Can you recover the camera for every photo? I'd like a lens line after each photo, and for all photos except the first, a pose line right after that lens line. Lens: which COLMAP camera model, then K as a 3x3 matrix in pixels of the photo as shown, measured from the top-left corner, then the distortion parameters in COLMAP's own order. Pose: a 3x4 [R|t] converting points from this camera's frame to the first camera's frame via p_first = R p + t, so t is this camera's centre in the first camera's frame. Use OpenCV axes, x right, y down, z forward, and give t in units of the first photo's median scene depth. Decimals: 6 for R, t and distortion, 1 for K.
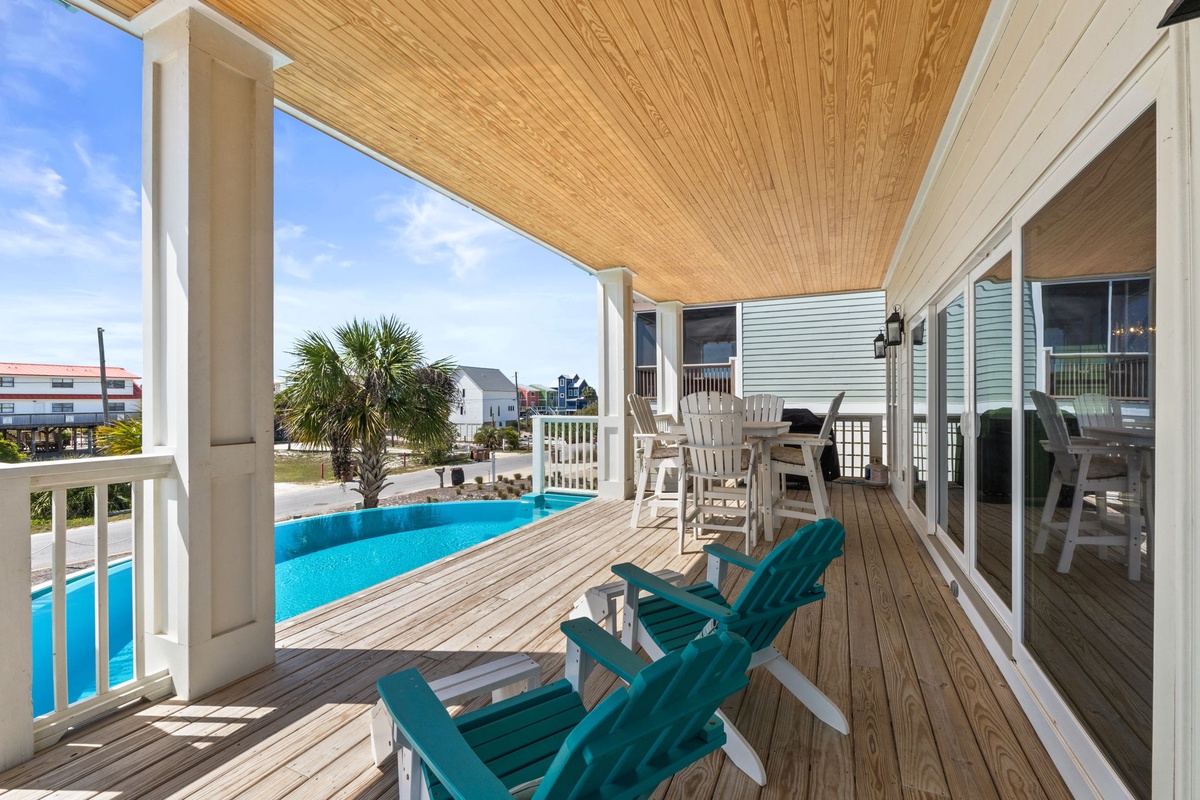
lens RADIAL K [[518.9, 0, 601.1], [0, 518.9, 401.8], [0, 0, 1]] dist [-0.004427, -0.000177]
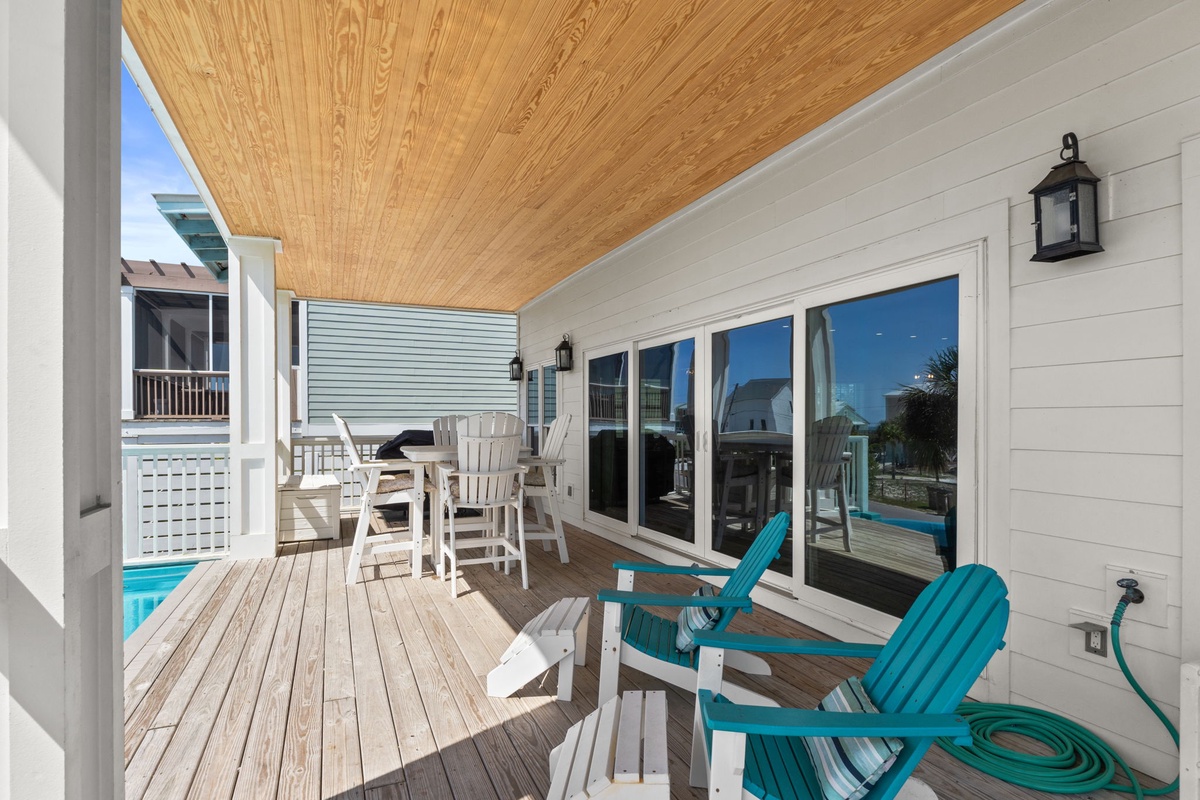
lens RADIAL K [[604.5, 0, 608.2], [0, 604.5, 424.5], [0, 0, 1]] dist [-0.003188, 0.001353]
pose [[0.661515, -0.002048, 0.749929, -0.442376], [-0.000744, 0.999994, 0.003387, -0.002706], [-0.749932, -0.002799, 0.661509, 0.131228]]
